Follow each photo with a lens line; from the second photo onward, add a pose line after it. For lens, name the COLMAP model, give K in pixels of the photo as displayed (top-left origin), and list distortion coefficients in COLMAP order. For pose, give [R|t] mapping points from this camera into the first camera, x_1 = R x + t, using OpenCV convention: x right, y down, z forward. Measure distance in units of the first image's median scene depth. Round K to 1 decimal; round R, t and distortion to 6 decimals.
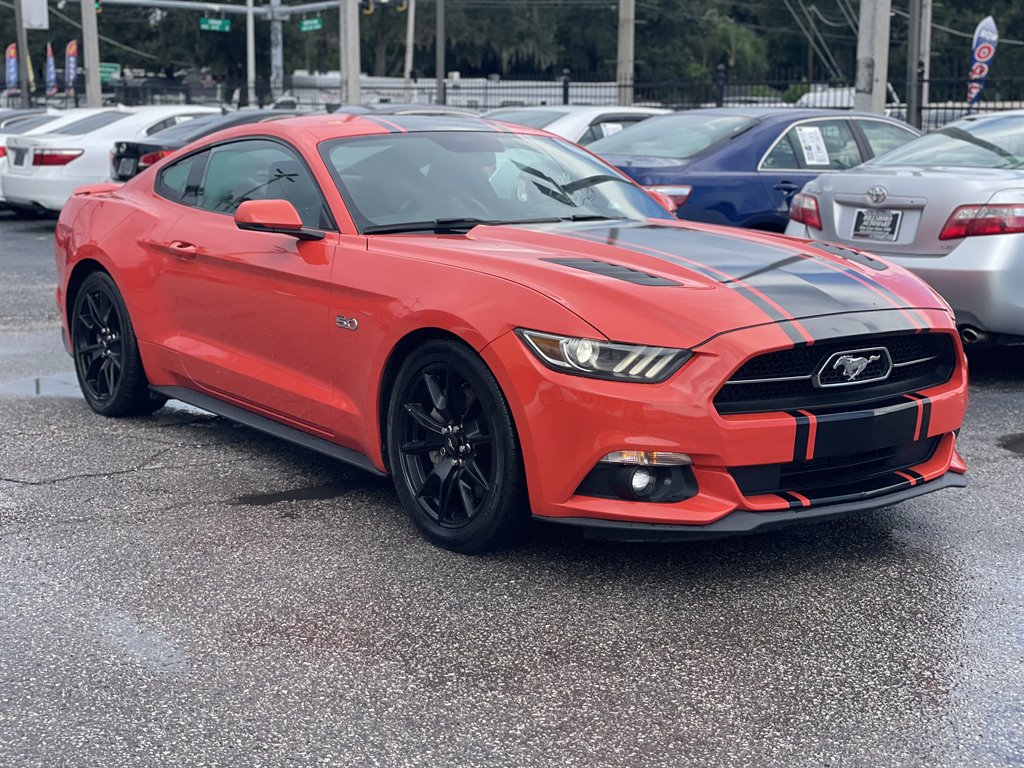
lens RADIAL K [[1539.3, 0, 510.6], [0, 1539.3, 372.9], [0, 0, 1]] dist [0.101344, 0.000000]
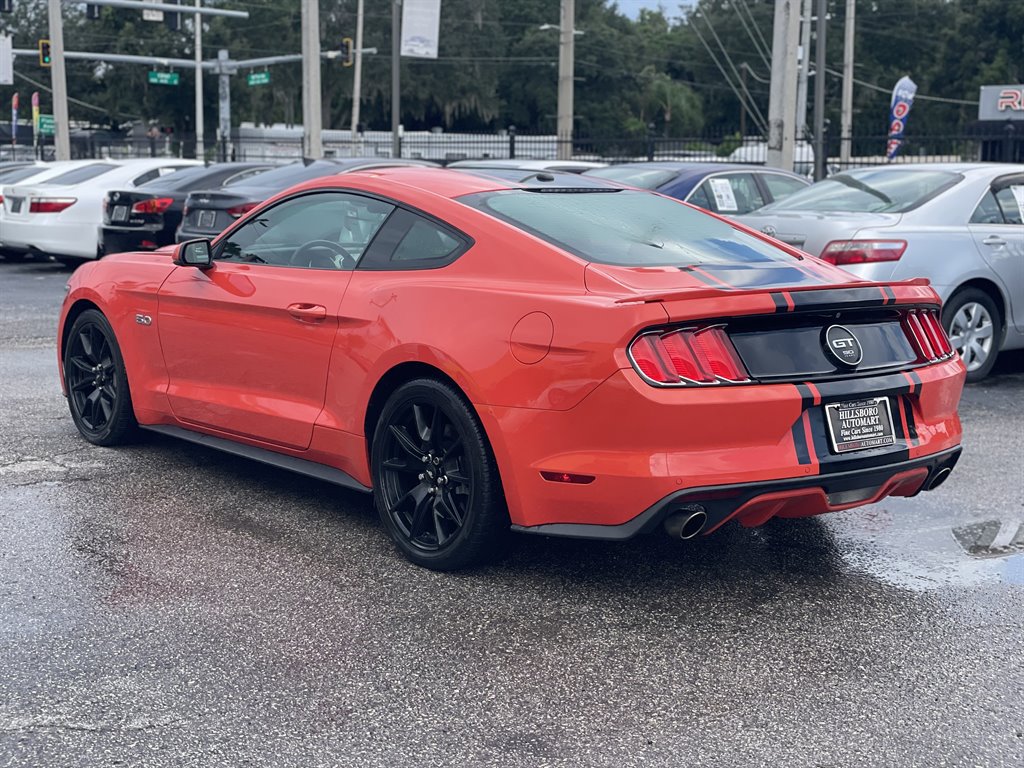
lens RADIAL K [[1539.3, 0, 512.6], [0, 1539.3, 385.6], [0, 0, 1]] dist [0.101344, 0.000000]
pose [[0.999223, -0.003642, 0.039239, -0.031383], [0.004610, 0.999687, -0.024607, 0.060617], [-0.039137, 0.024769, 0.998927, -0.374698]]
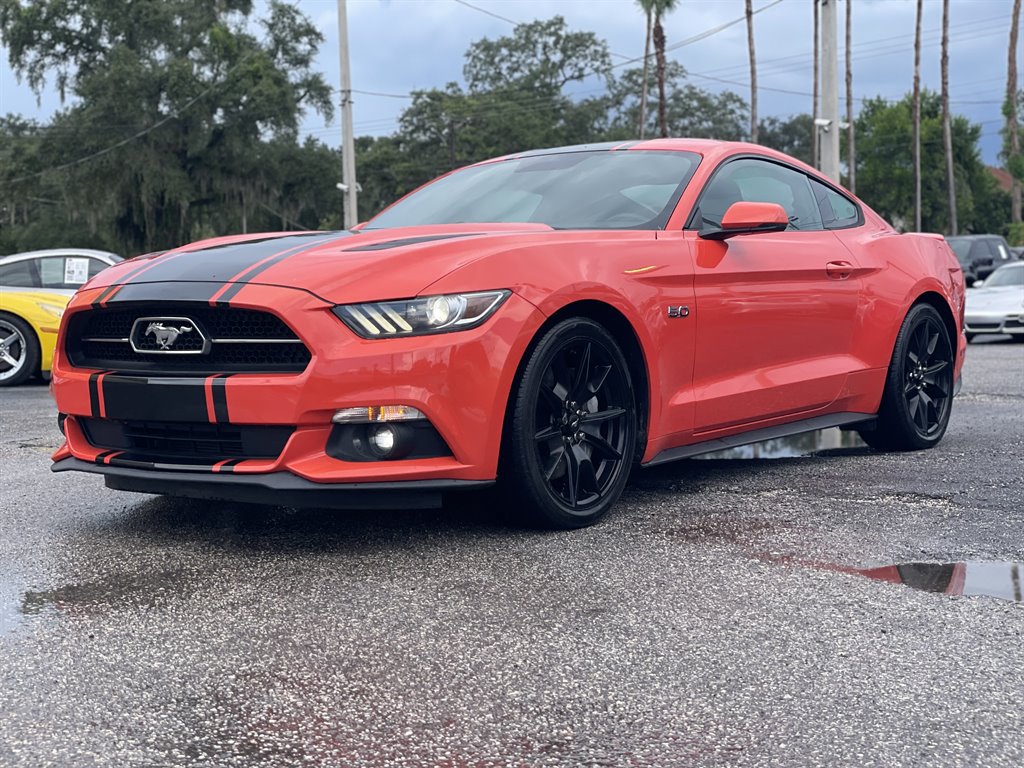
lens RADIAL K [[1539.3, 0, 508.5], [0, 1539.3, 388.9], [0, 0, 1]] dist [0.101344, 0.000000]
pose [[0.284679, 0.048382, -0.957401, 1.105256], [-0.141117, 0.989960, 0.008067, -0.008197], [0.948179, 0.132809, 0.288648, 0.829261]]
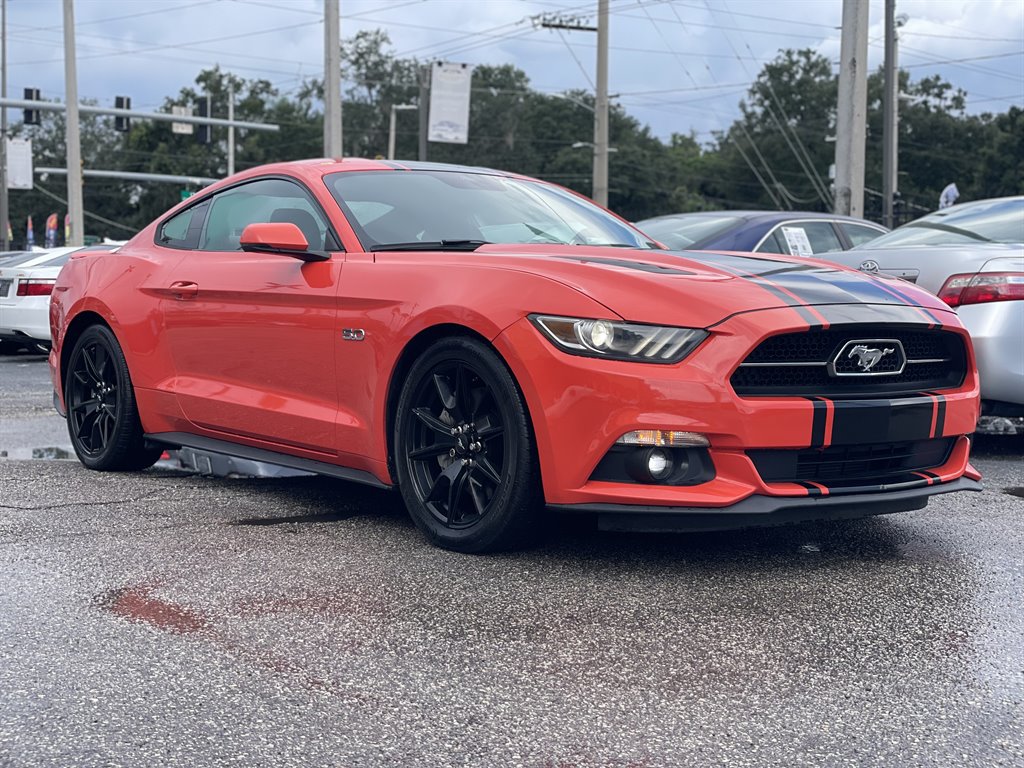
lens RADIAL K [[1539.3, 0, 508.1], [0, 1539.3, 381.9], [0, 0, 1]] dist [0.101344, 0.000000]
pose [[0.999874, 0.000886, 0.015869, -0.022668], [0.000847, 0.994052, -0.108906, 0.106970], [-0.015871, 0.108906, 0.993925, 0.015469]]
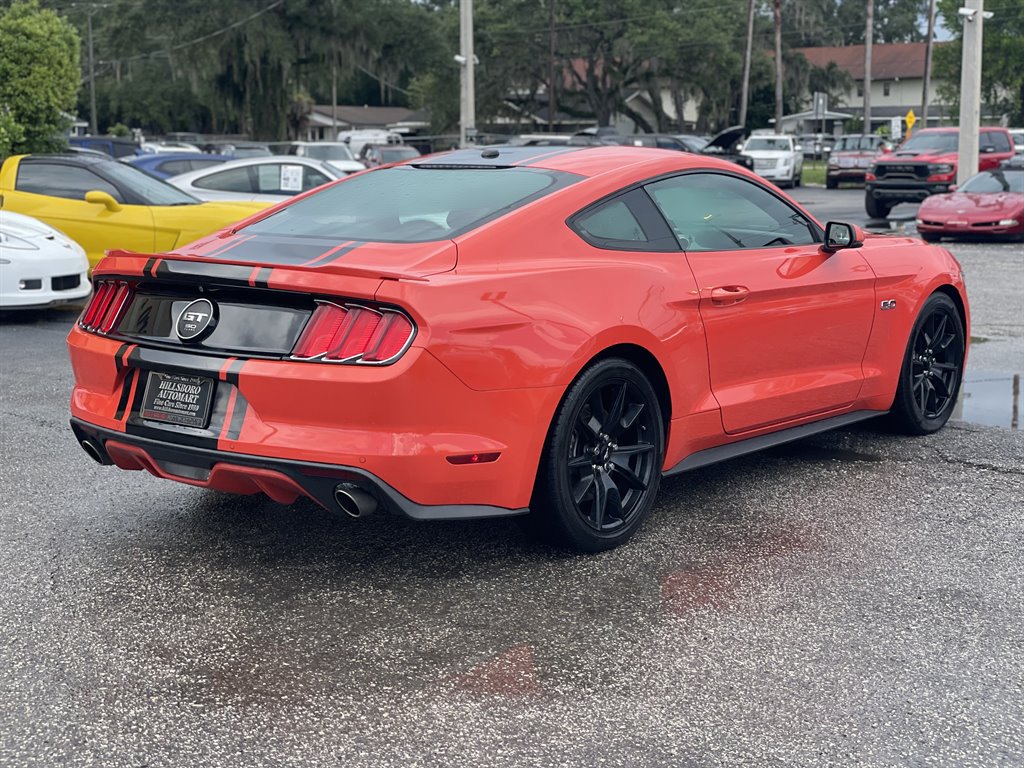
lens RADIAL K [[1539.3, 0, 511.9], [0, 1539.3, 377.0], [0, 0, 1]] dist [0.101344, 0.000000]
pose [[0.243520, 0.137315, -0.960126, 1.189910], [-0.162695, 0.981684, 0.099133, -0.079608], [0.956153, 0.132067, 0.261400, 0.527255]]
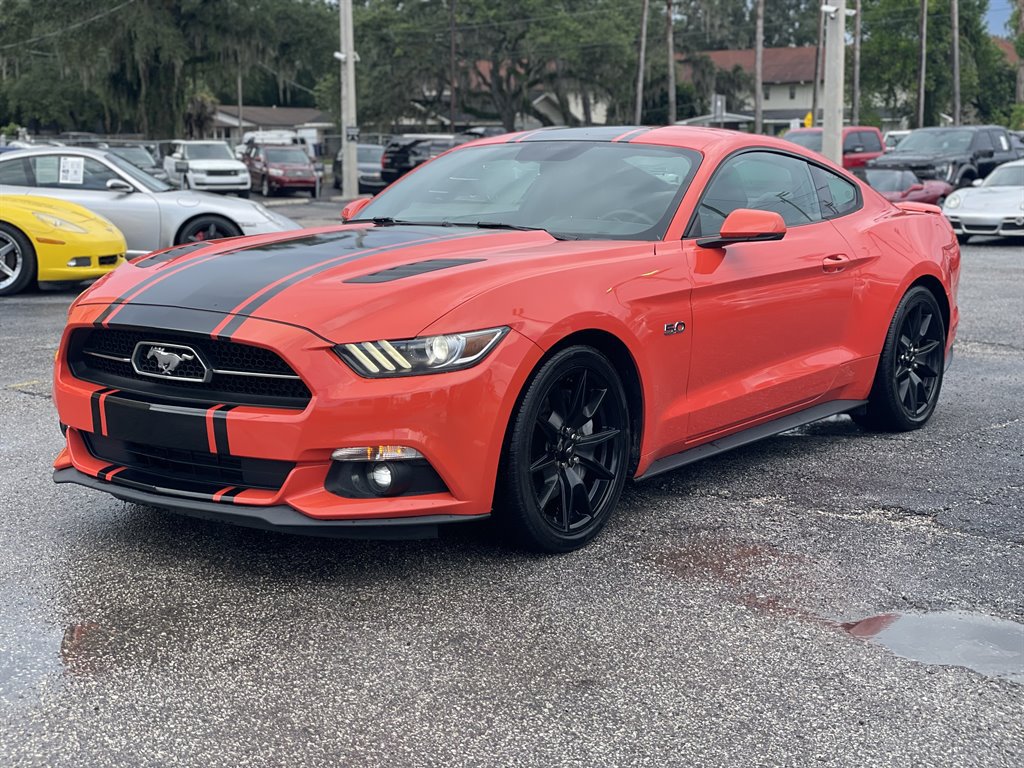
lens RADIAL K [[1539.3, 0, 516.9], [0, 1539.3, 376.5], [0, 0, 1]] dist [0.101344, 0.000000]
pose [[0.291245, 0.133481, -0.947290, 1.109286], [-0.161495, 0.982866, 0.088842, -0.107156], [0.942919, 0.127108, 0.307812, 0.810971]]
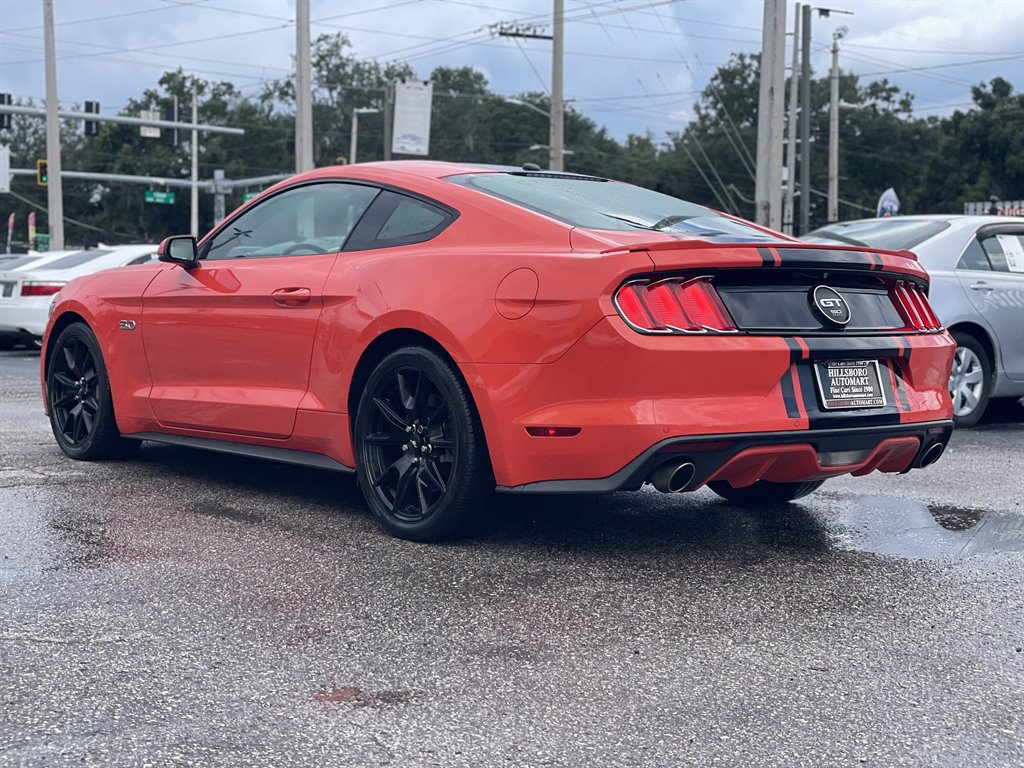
lens RADIAL K [[1539.3, 0, 507.8], [0, 1539.3, 378.9], [0, 0, 1]] dist [0.101344, 0.000000]
pose [[0.999119, -0.000655, 0.041967, -0.027058], [0.005251, 0.993974, -0.109495, 0.162107], [-0.041642, 0.109619, 0.993101, -0.355354]]
